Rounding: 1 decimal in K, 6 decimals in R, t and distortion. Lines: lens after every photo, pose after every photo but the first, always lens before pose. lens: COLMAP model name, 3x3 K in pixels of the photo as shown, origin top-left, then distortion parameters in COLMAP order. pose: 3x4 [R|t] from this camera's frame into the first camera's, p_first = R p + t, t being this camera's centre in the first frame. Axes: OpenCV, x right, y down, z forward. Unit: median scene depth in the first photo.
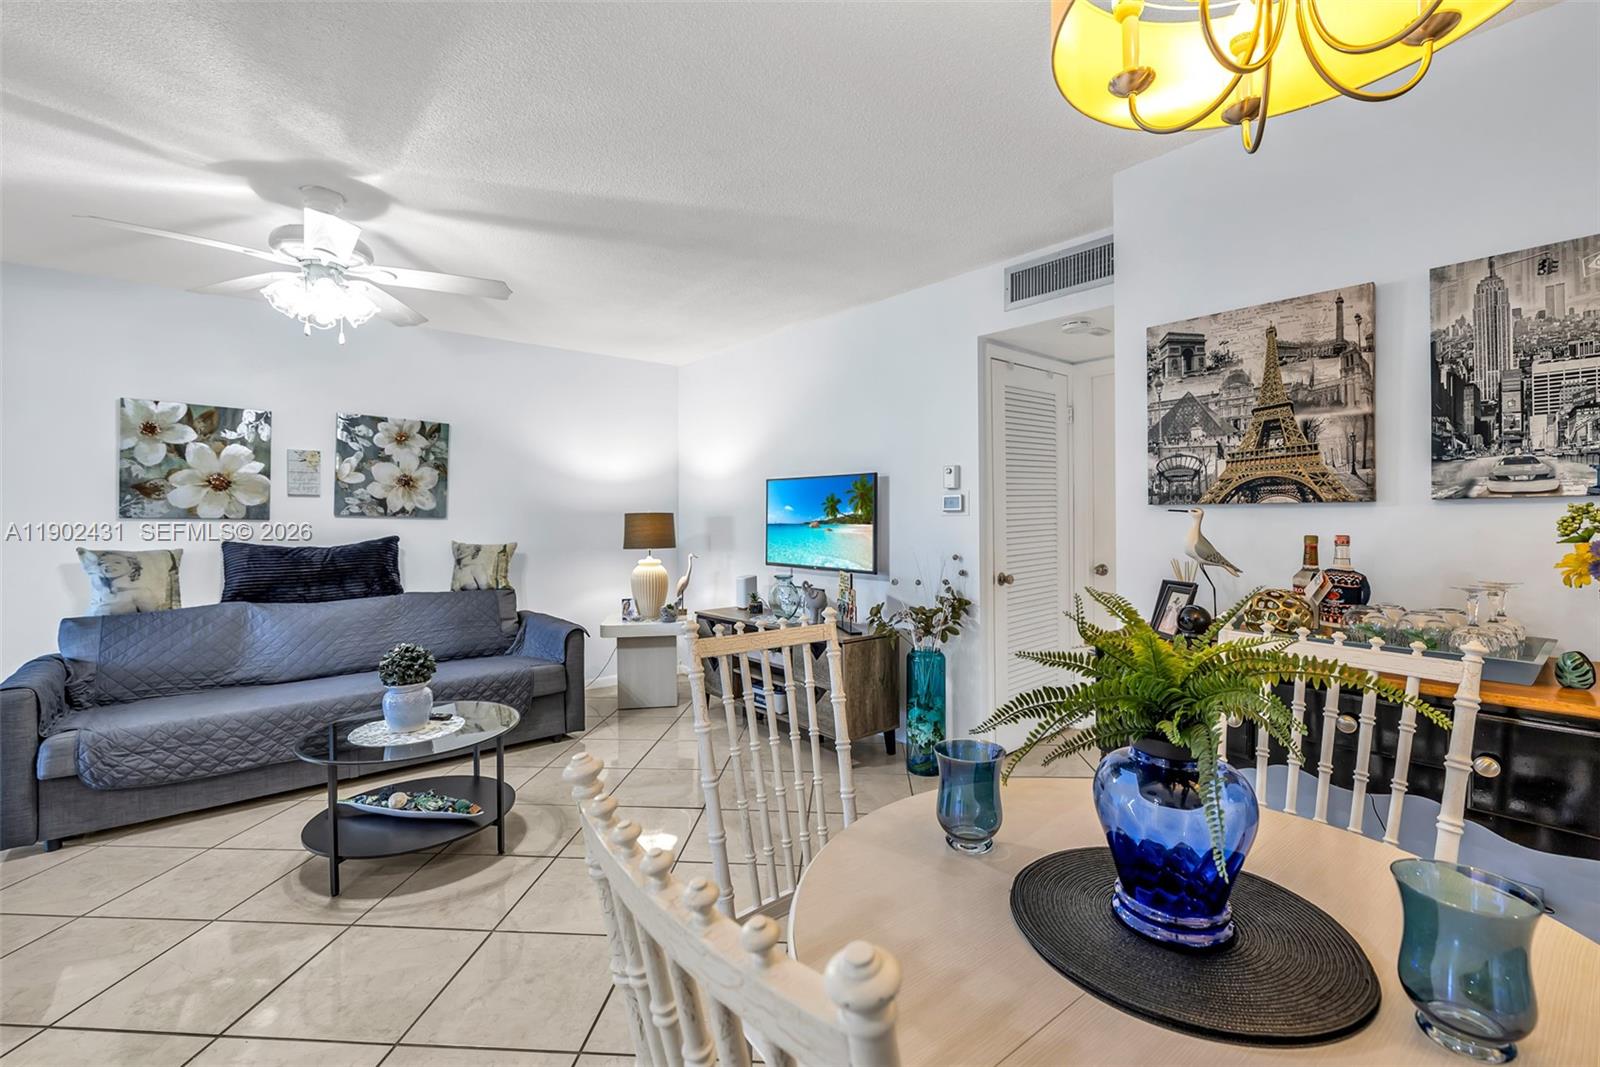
lens RADIAL K [[709.8, 0, 805.8], [0, 709.8, 508.3], [0, 0, 1]] dist [0.000883, -0.000049]
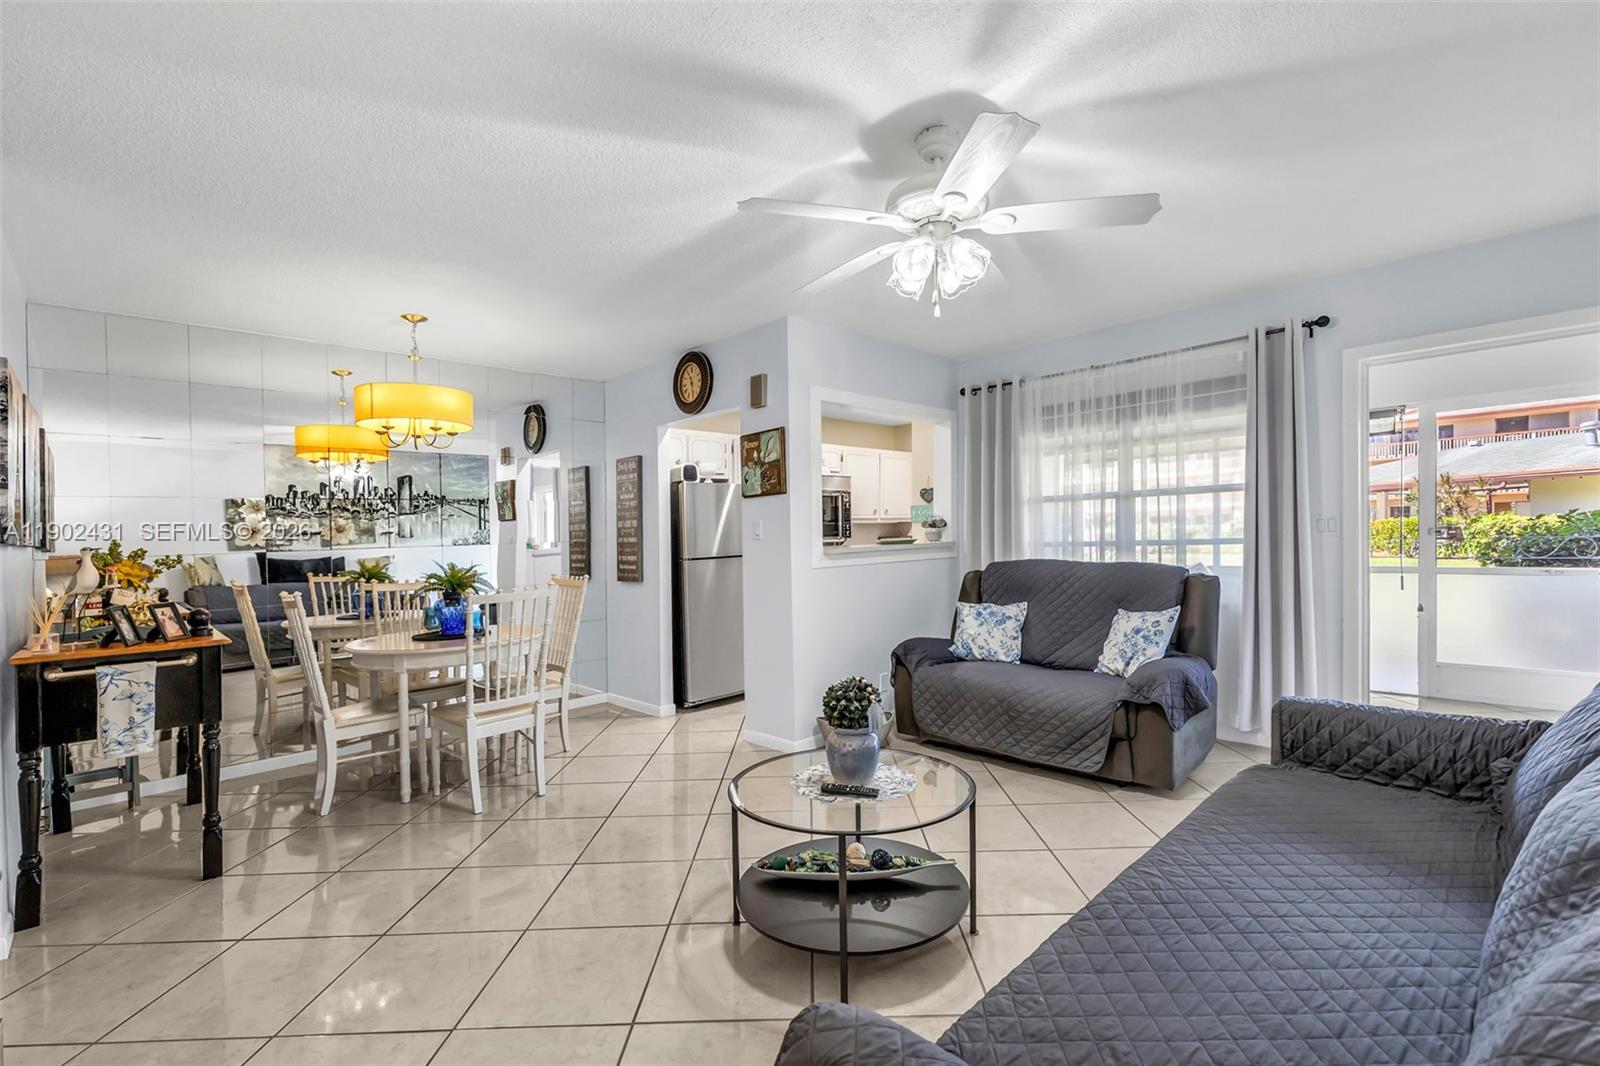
lens RADIAL K [[682.5, 0, 800.0], [0, 682.5, 533.0], [0, 0, 1]] dist [0.000348, 0.000052]
pose [[-0.996856, 0.035312, -0.070932, -0.686349], [0.036631, 0.999178, -0.017376, 0.040700], [0.070260, -0.019920, -0.997330, 2.724296]]
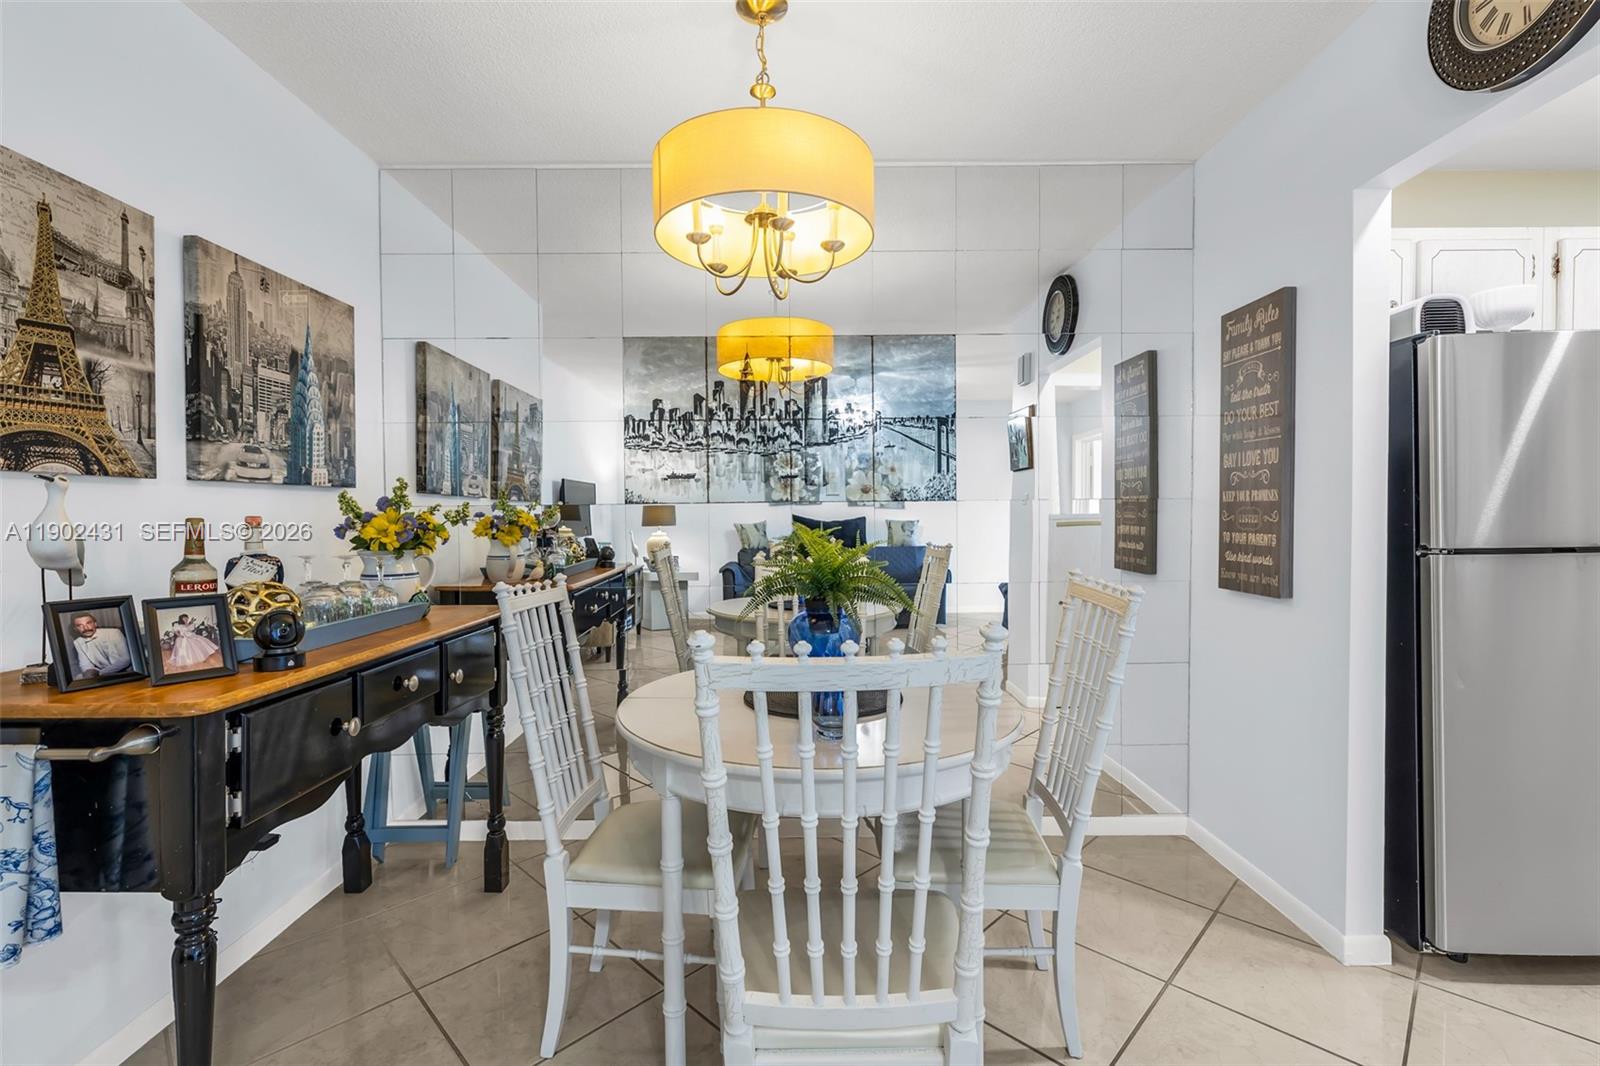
lens RADIAL K [[709.8, 0, 805.8], [0, 709.8, 507.8], [0, 0, 1]] dist [0.000883, -0.000049]
pose [[-0.774985, 0.015626, 0.631786, -0.312762], [0.001650, 0.999741, -0.022703, 0.043318], [-0.631977, -0.016553, -0.774810, 1.125809]]
